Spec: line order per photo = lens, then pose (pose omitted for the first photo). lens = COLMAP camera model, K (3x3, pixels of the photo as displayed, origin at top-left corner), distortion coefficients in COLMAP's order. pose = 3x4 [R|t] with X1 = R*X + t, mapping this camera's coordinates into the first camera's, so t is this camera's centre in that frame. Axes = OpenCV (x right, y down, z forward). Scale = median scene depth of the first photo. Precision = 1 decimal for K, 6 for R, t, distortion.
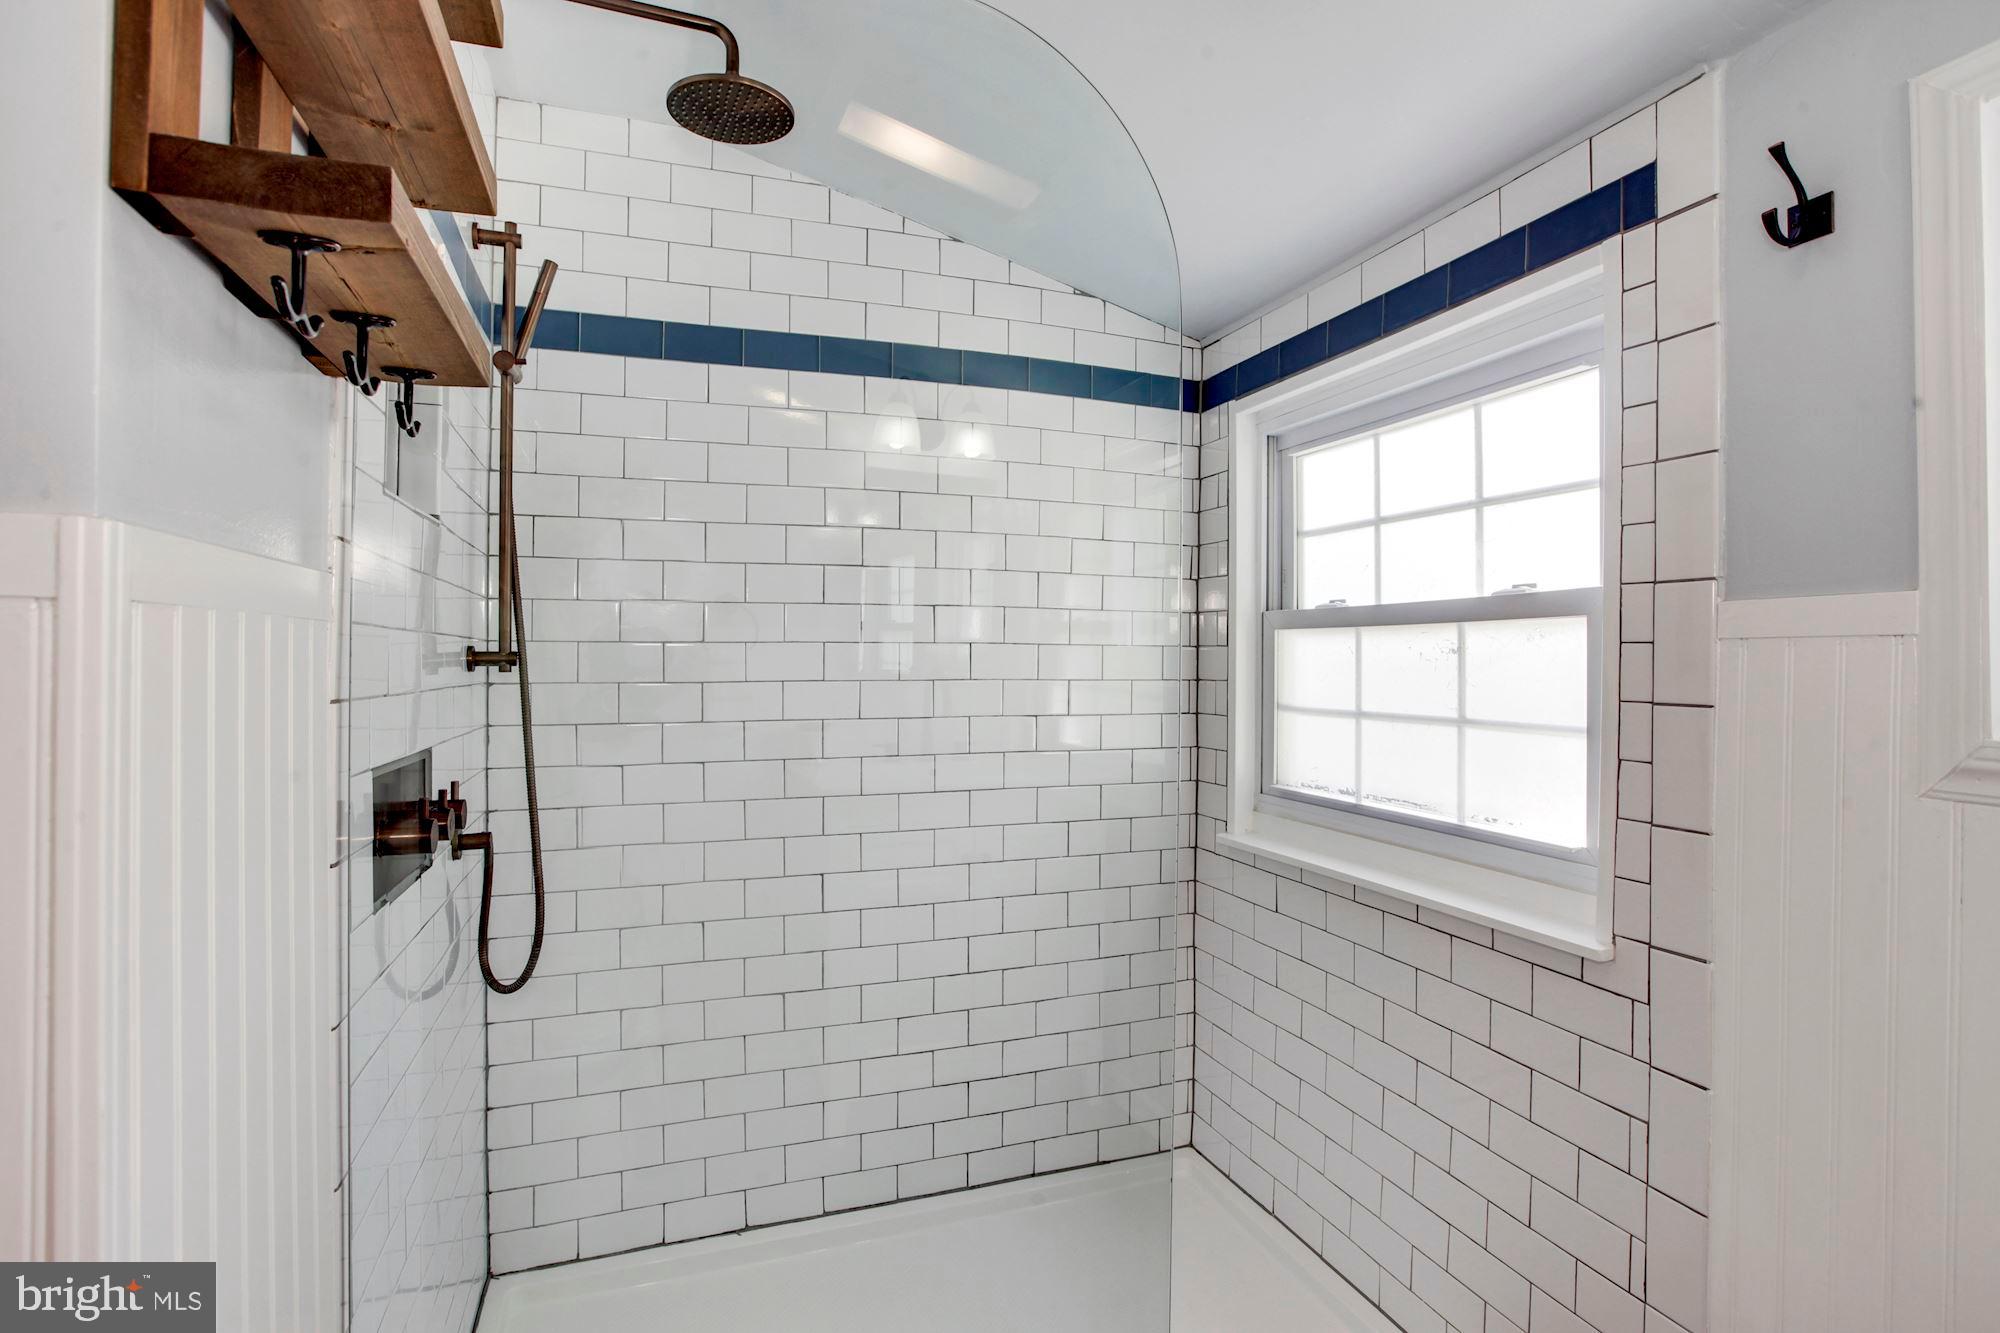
lens RADIAL K [[975.6, 0, 995.5], [0, 975.6, 652.8], [0, 0, 1]] dist [-0.039191, 0.007286]
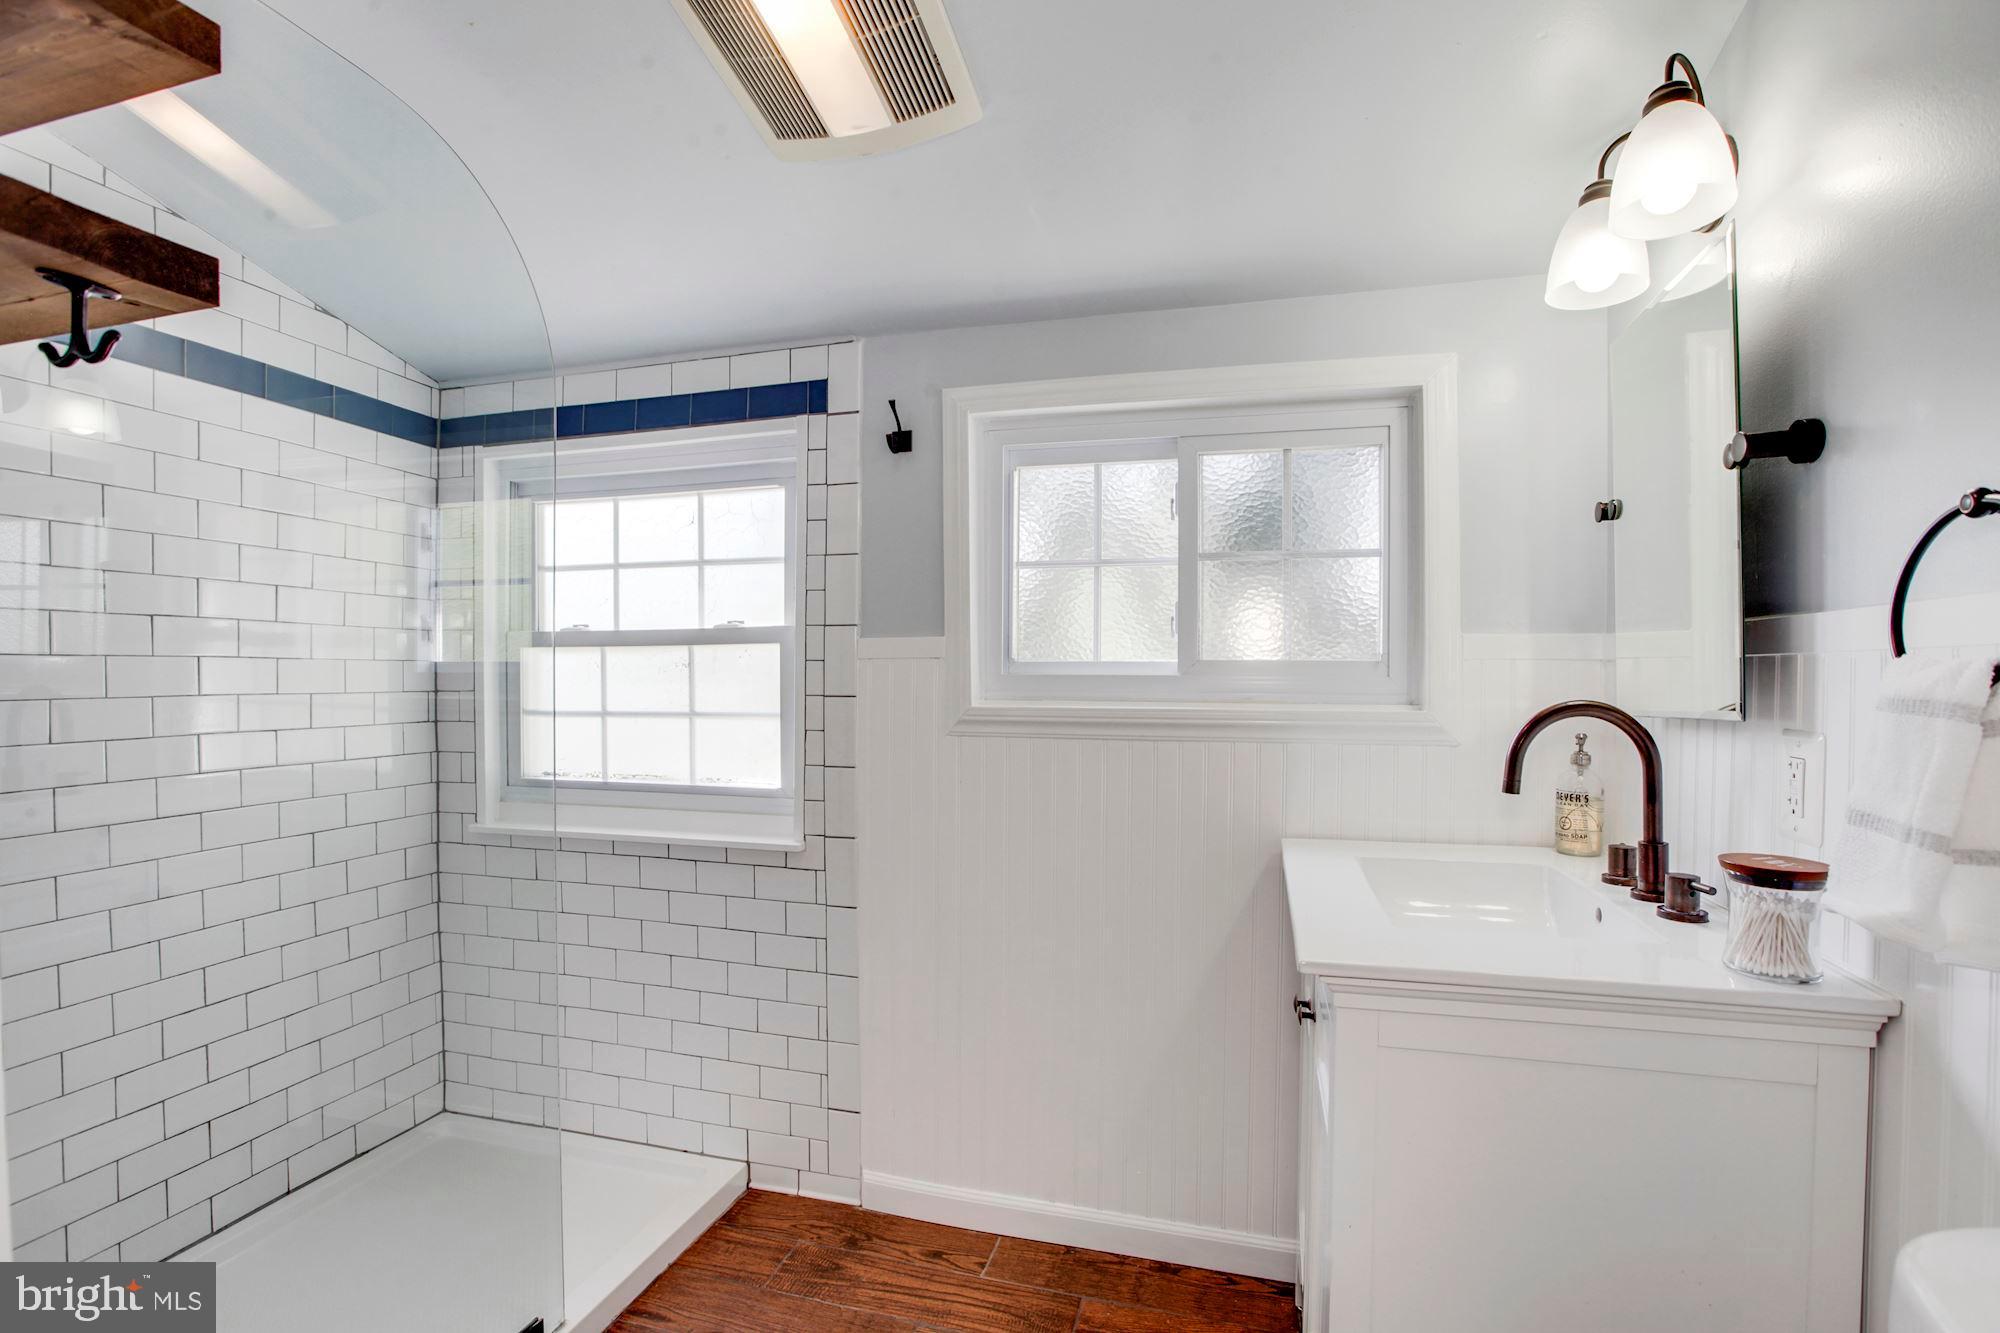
lens RADIAL K [[907.2, 0, 1003.7], [0, 907.2, 671.1], [0, 0, 1]] dist [-0.033781, 0.010811]
pose [[0.583431, -0.003525, 0.812155, -0.292420], [-0.000593, 0.999988, 0.004766, 0.000358], [-0.812162, -0.003262, 0.583422, -0.137802]]
